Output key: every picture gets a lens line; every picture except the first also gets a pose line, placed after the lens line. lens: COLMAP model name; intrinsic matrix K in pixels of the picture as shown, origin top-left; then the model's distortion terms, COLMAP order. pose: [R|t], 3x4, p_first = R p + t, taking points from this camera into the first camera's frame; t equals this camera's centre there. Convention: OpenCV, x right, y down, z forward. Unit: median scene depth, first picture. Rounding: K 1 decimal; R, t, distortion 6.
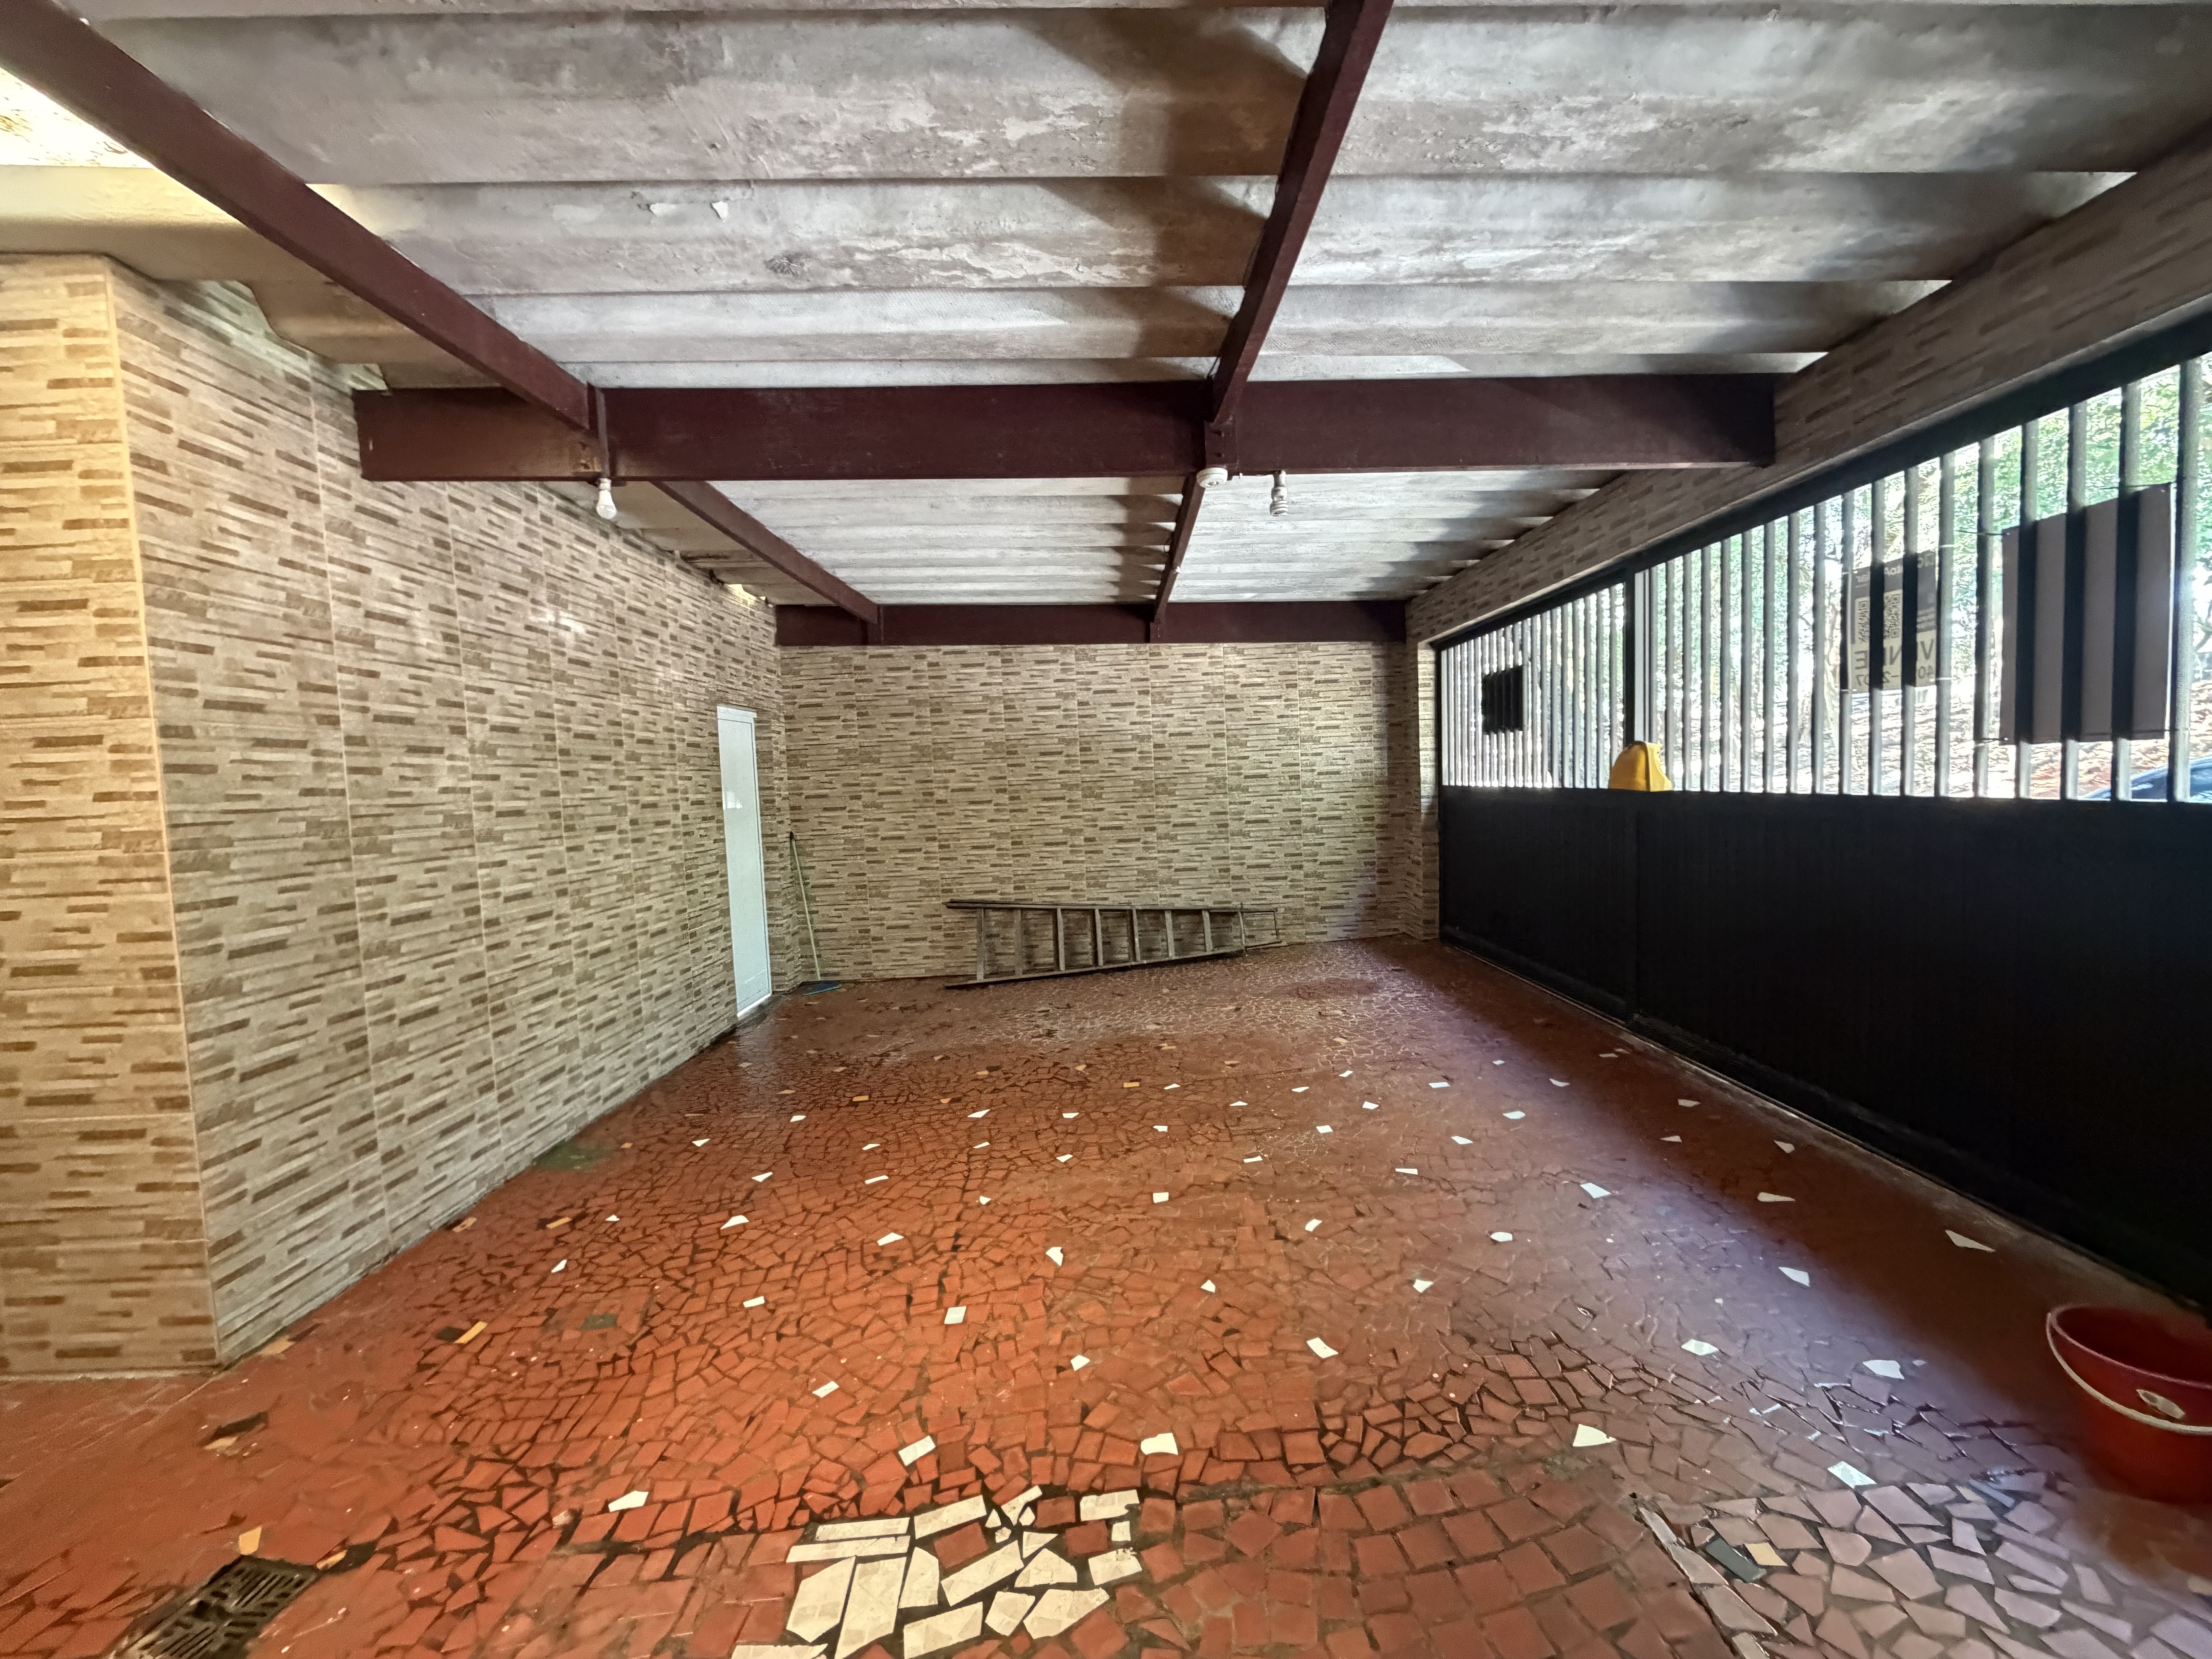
lens RADIAL K [[880.8, 0, 1102.3], [0, 880.8, 825.4], [0, 0, 1]] dist [0.000329, -0.000021]
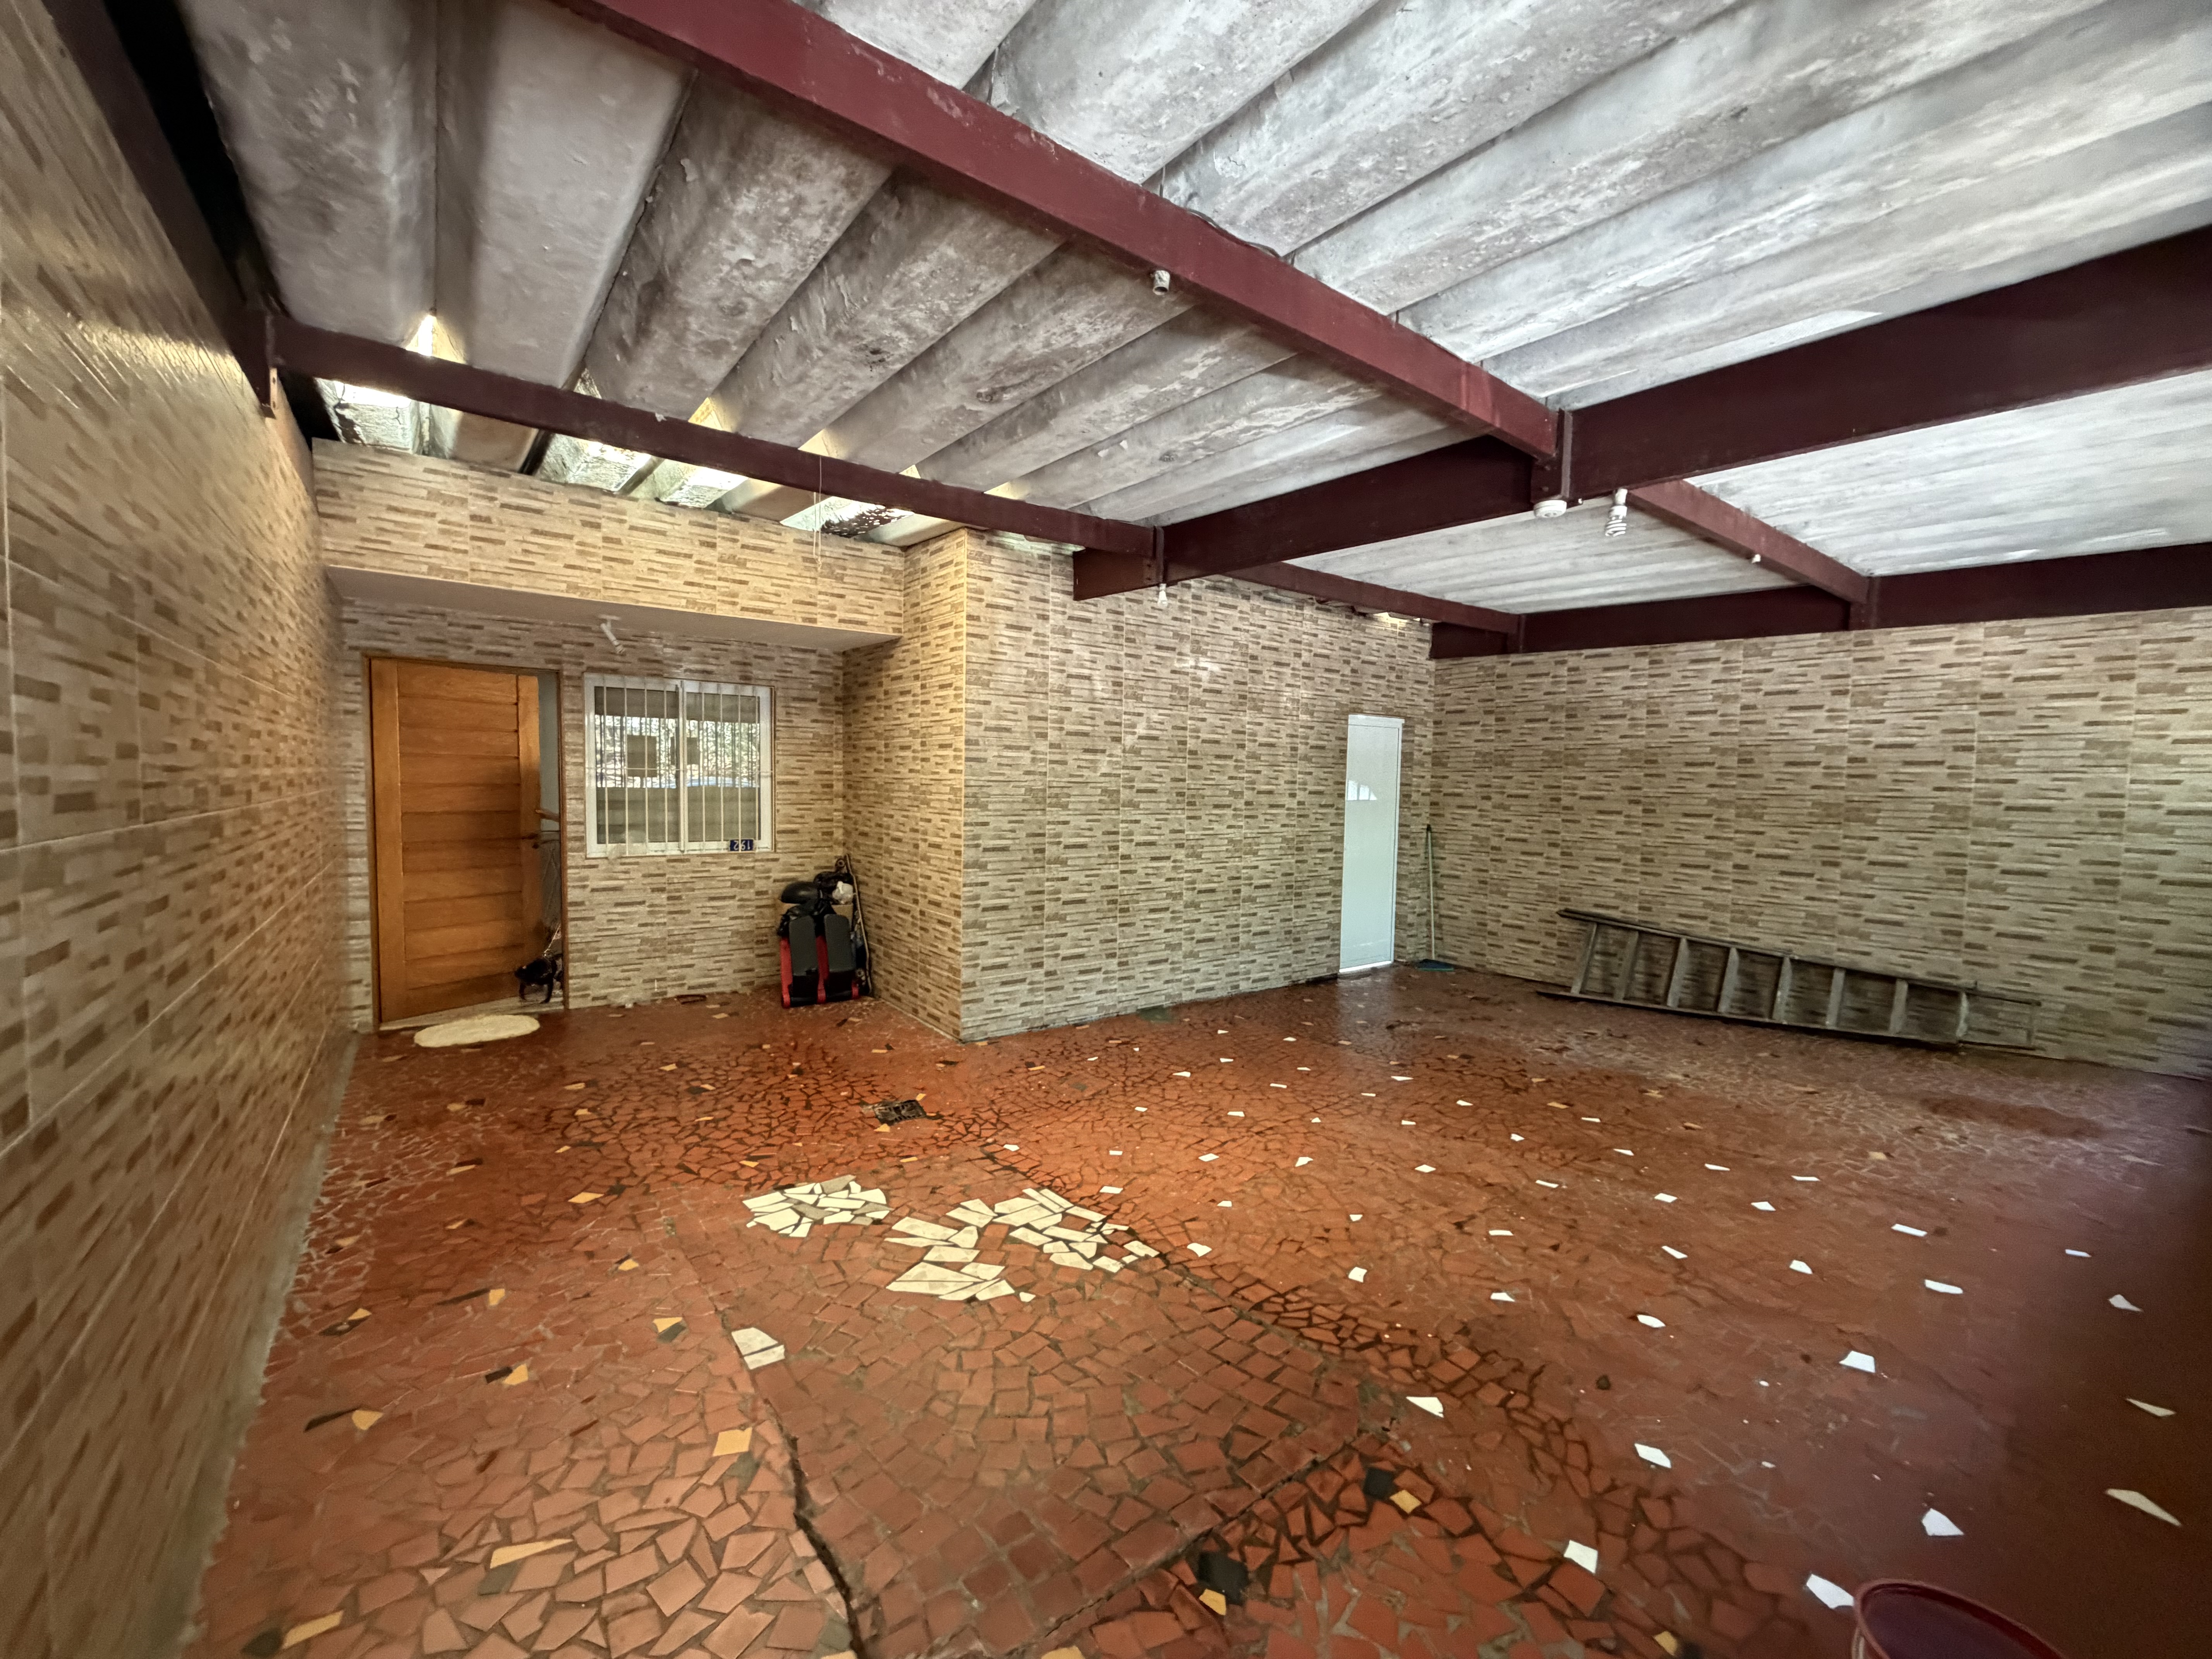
lens RADIAL K [[880.8, 0, 1100.2], [0, 880.8, 822.5], [0, 0, 1]] dist [0.000329, -0.000021]
pose [[0.595204, 0.093470, -0.798120, 0.705285], [-0.086443, 0.994896, 0.052049, -0.041607], [0.798911, 0.038012, 0.600246, -0.023561]]
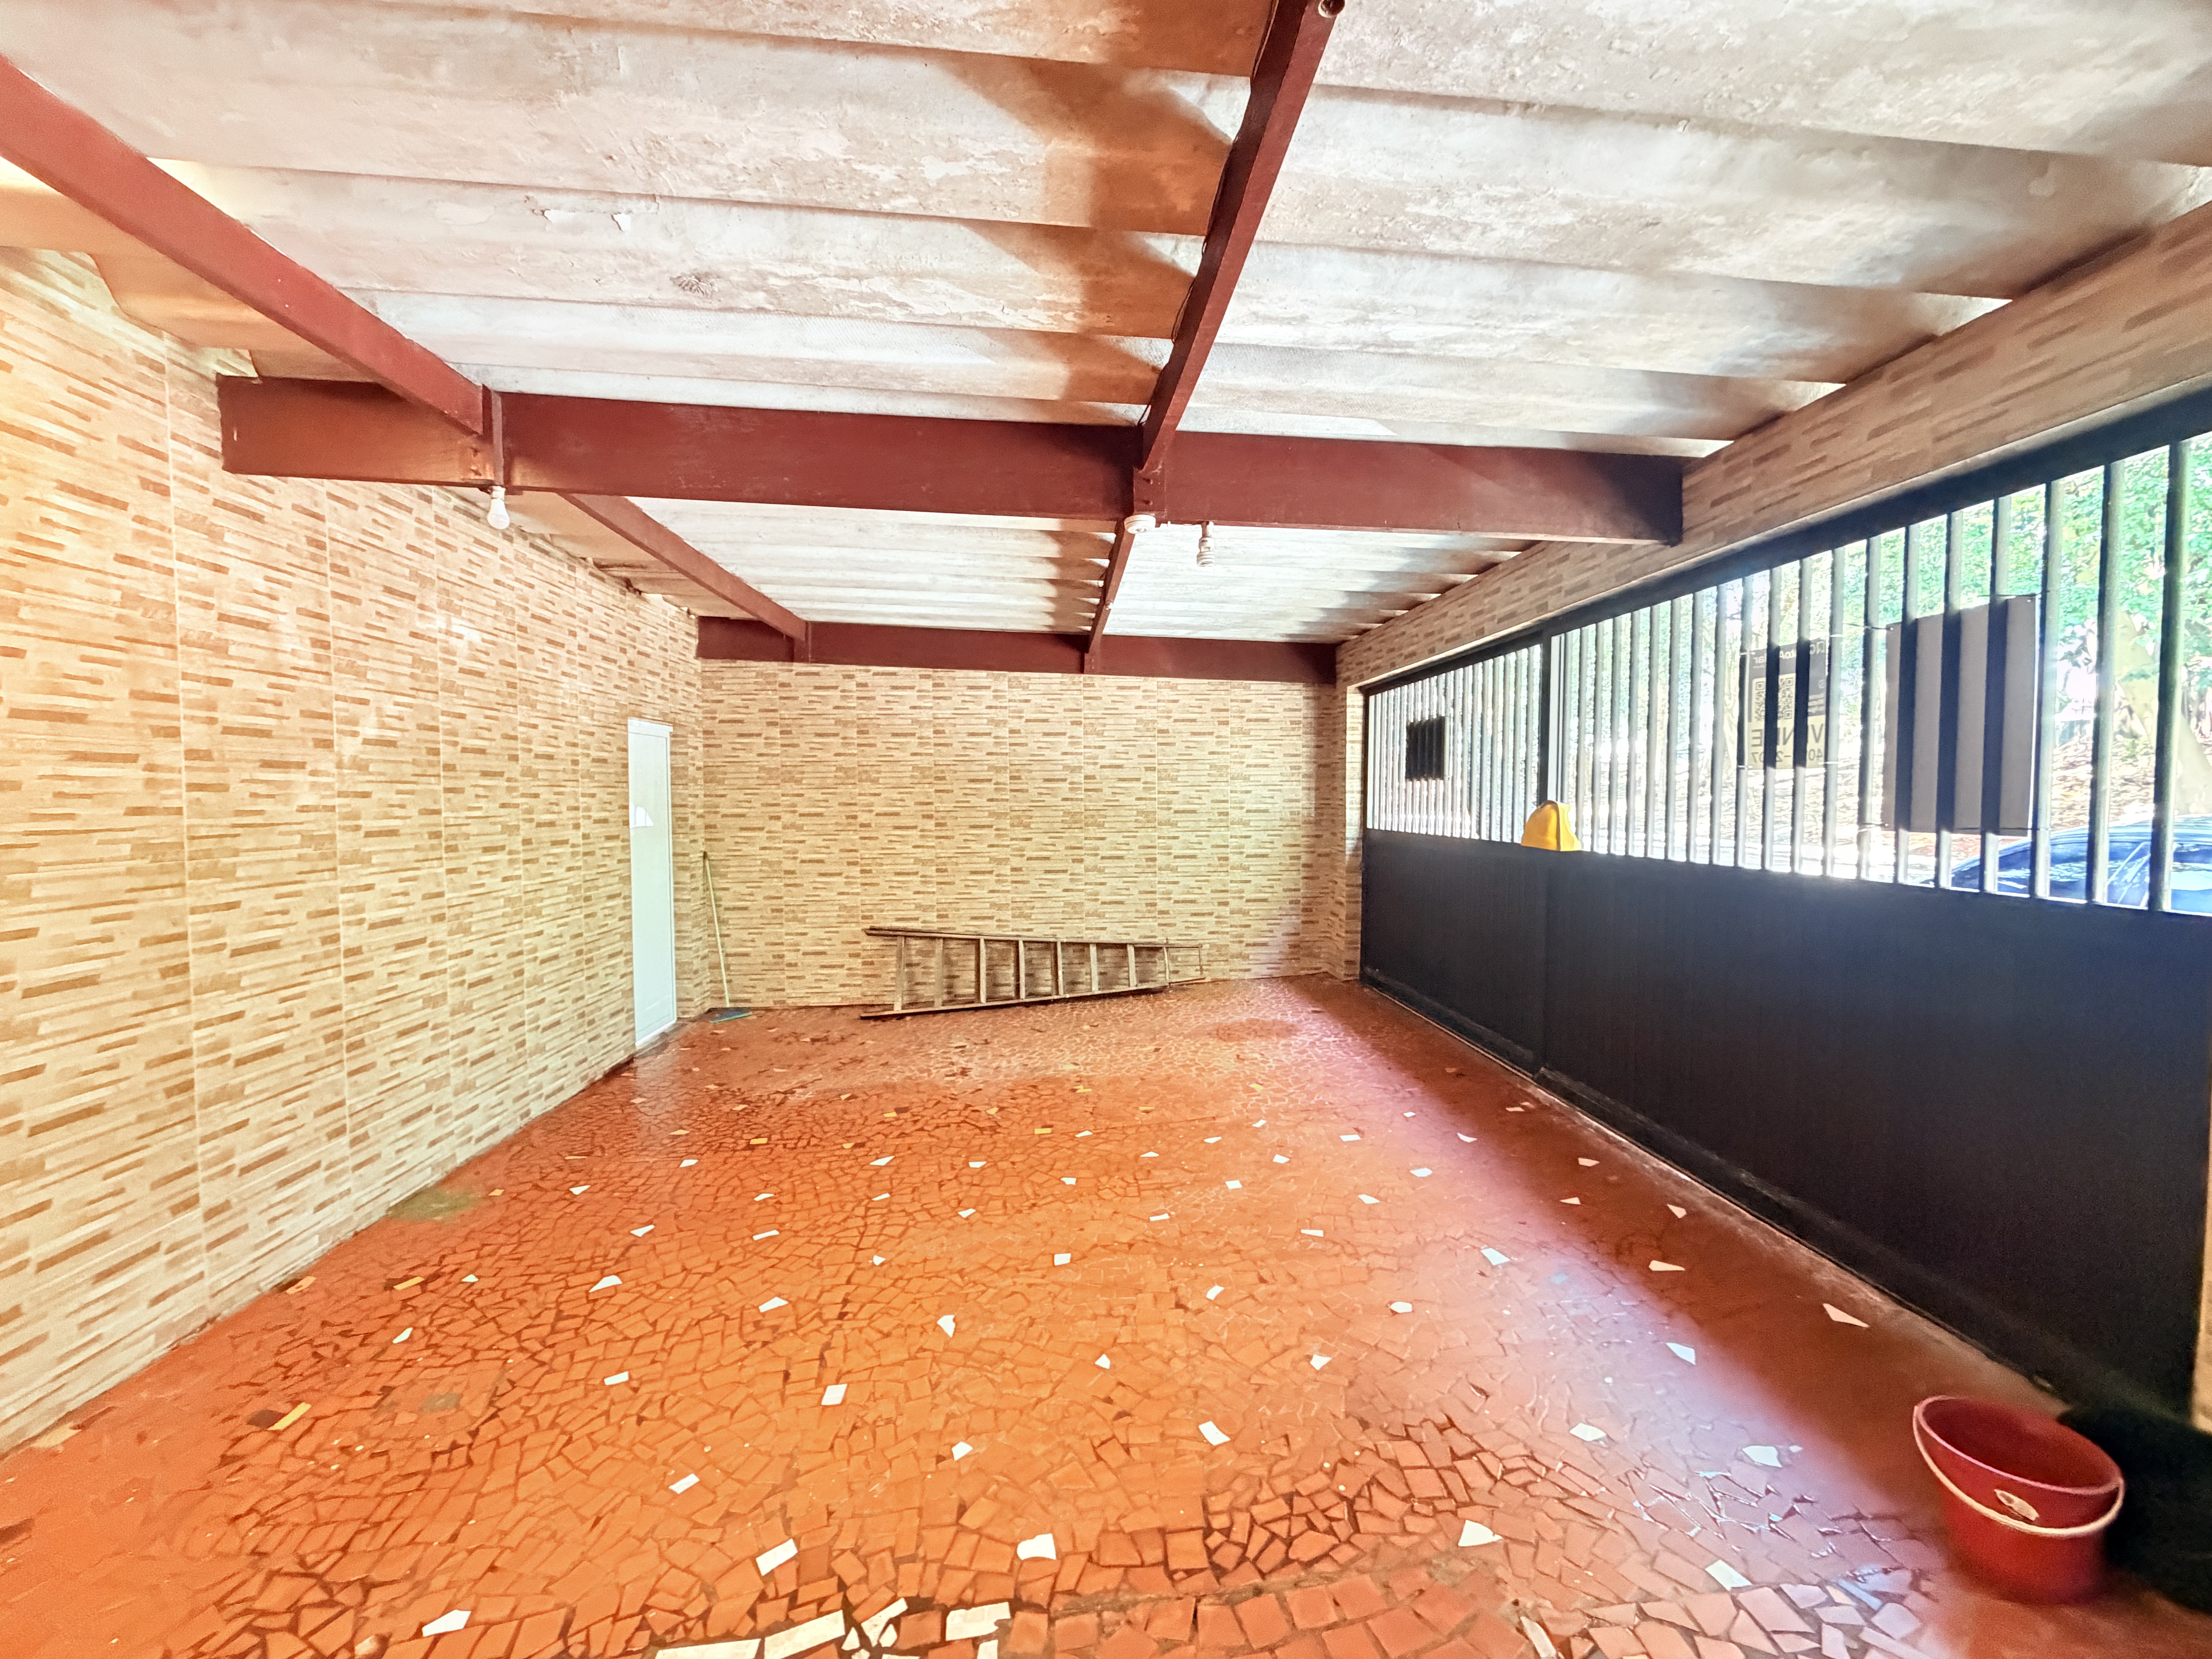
lens RADIAL K [[880.8, 0, 1101.9], [0, 880.8, 826.0], [0, 0, 1]] dist [0.000329, -0.000021]
pose [[0.996957, 0.035859, 0.069222, 0.026900], [-0.034480, 0.999184, -0.021023, -0.035659], [-0.069919, 0.018572, 0.997380, 0.024338]]
